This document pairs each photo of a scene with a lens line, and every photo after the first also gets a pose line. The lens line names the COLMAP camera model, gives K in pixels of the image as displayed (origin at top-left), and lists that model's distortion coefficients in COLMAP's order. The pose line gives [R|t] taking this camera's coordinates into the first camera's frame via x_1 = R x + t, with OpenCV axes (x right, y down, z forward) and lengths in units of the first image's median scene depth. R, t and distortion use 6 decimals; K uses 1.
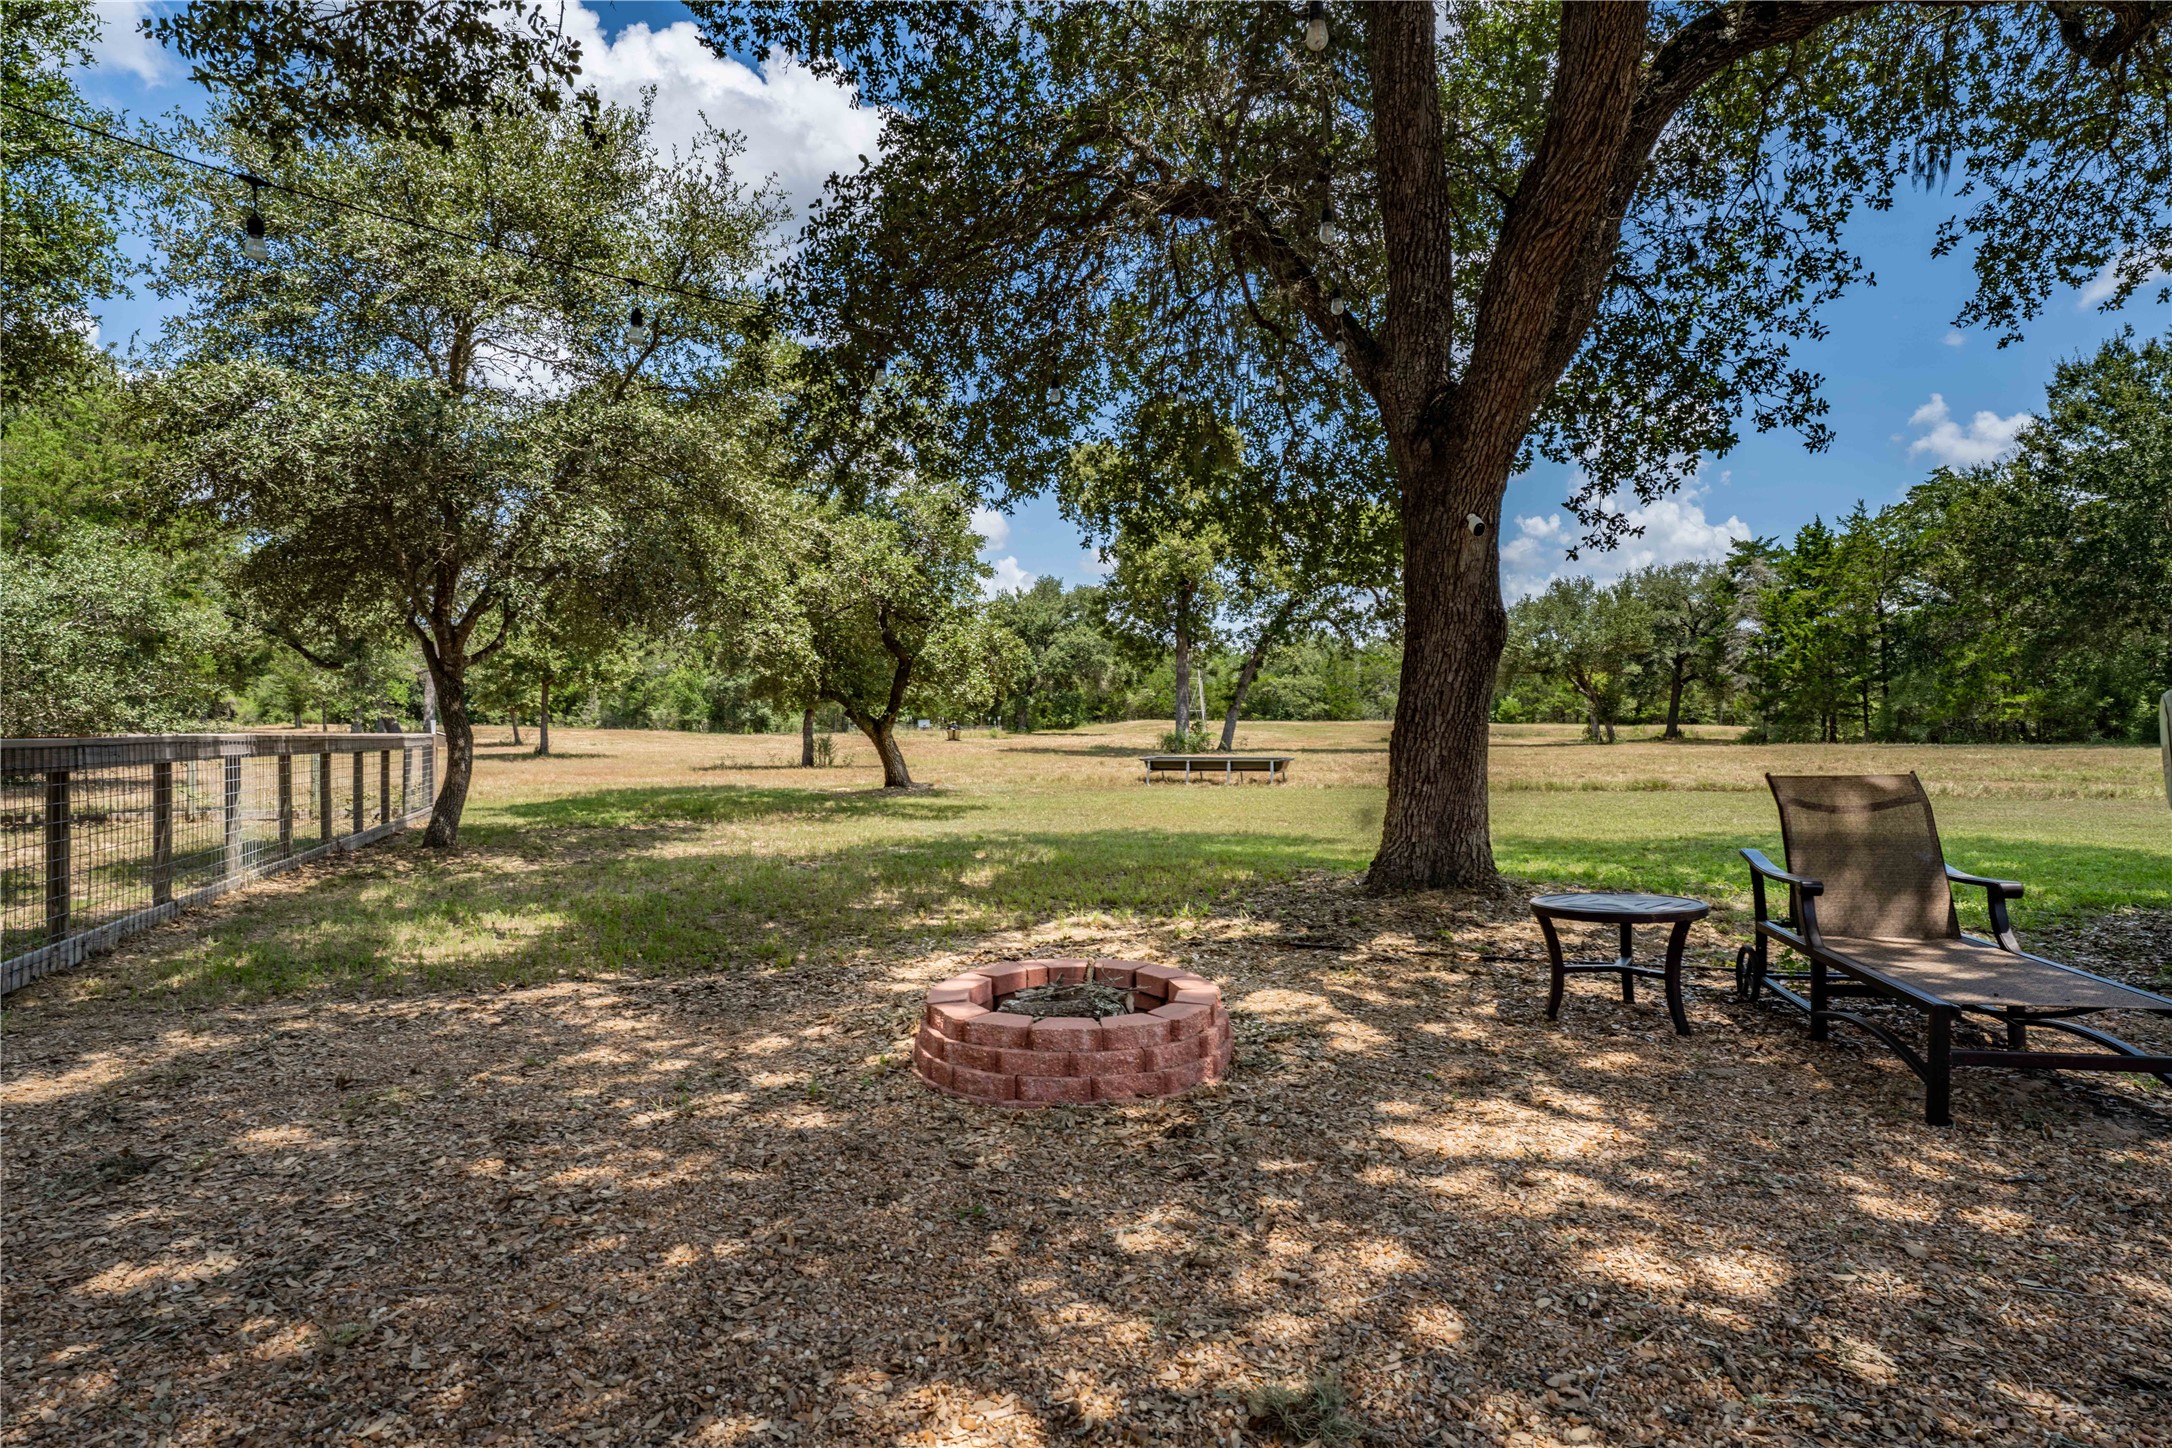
lens RADIAL K [[1196.3, 0, 1084.2], [0, 1196.3, 717.1], [0, 0, 1]] dist [-0.003607, -0.000397]
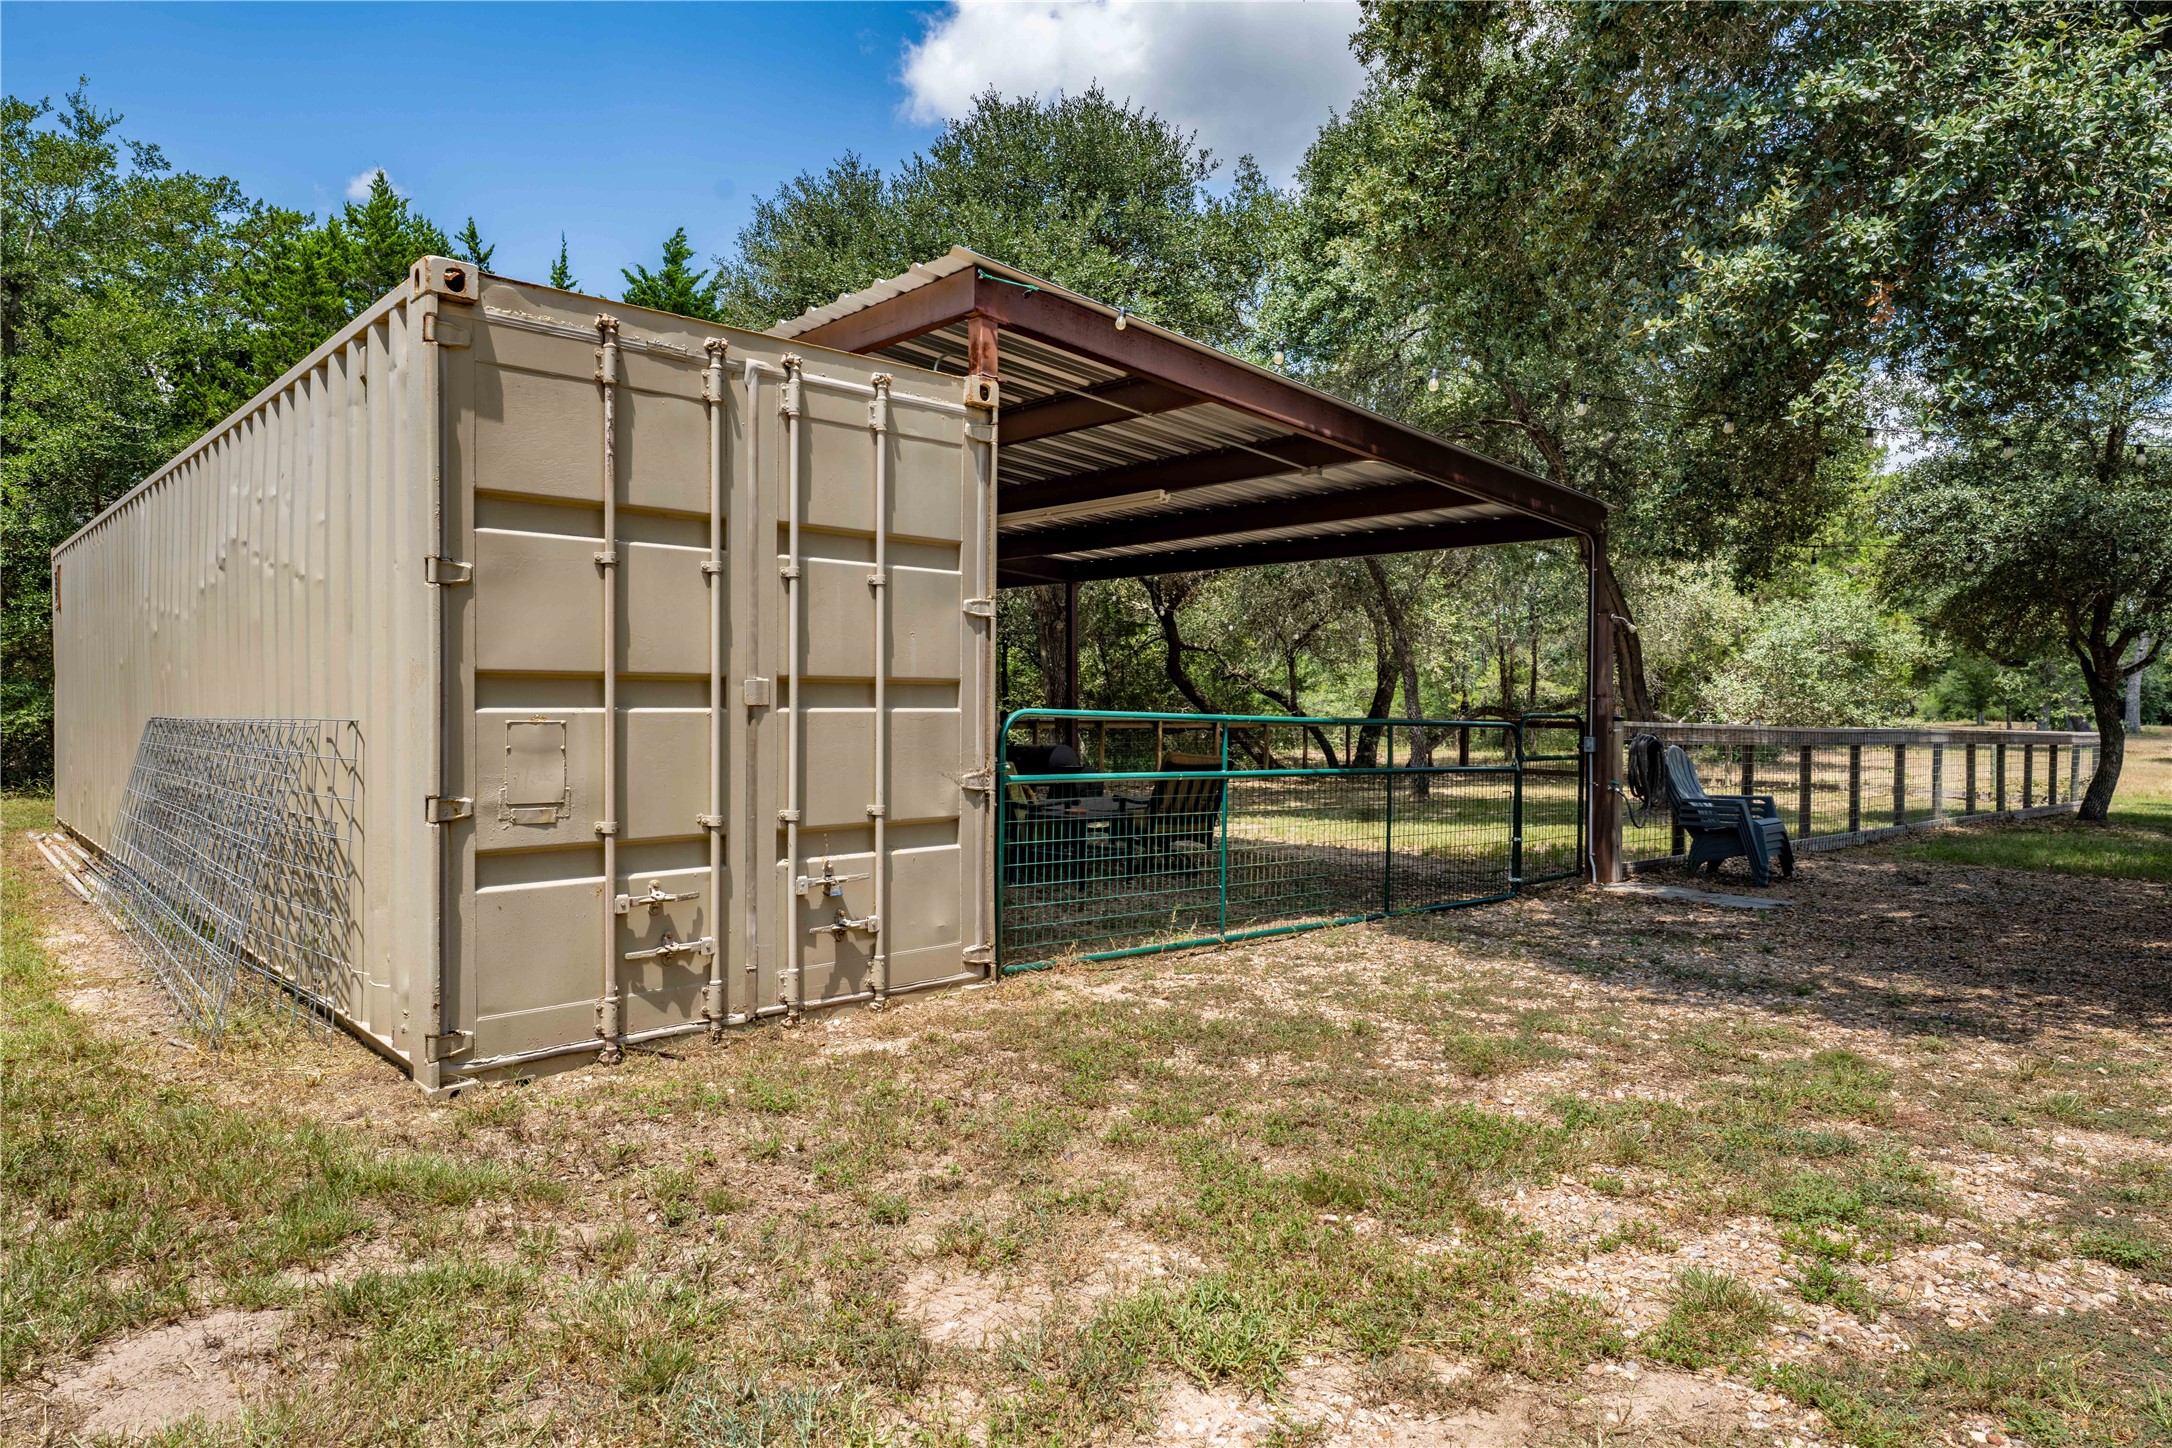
lens RADIAL K [[1276.8, 0, 1083.2], [0, 1276.8, 717.5], [0, 0, 1]] dist [0.001124, 0.000295]
pose [[0.367527, 0.012747, -0.929925, 0.247827], [-0.009006, 0.999908, 0.010147, -0.004317], [0.929969, 0.004646, 0.367608, -0.377676]]
